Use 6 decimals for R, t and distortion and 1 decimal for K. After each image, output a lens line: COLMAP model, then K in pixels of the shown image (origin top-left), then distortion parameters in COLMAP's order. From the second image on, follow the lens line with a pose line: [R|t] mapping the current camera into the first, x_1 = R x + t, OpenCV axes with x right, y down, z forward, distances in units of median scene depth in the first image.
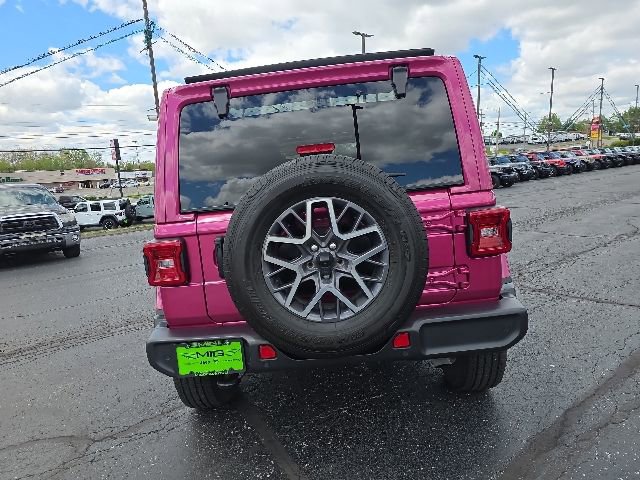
lens RADIAL K [[438.3, 0, 317.7], [0, 438.3, 242.5], [0, 0, 1]] dist [0.055870, -0.049739]
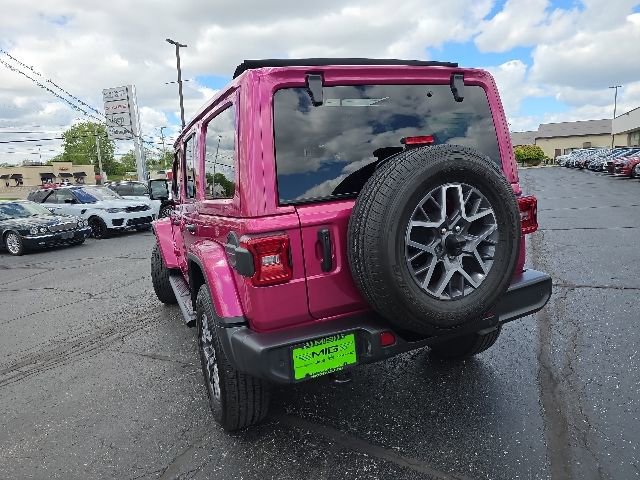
lens RADIAL K [[438.3, 0, 317.7], [0, 438.3, 242.5], [0, 0, 1]] dist [0.055870, -0.049739]
pose [[0.900395, -0.050186, 0.432169, -0.744996], [0.065094, 0.997683, -0.019761, 0.041544], [-0.430176, 0.045924, 0.901576, 0.161834]]
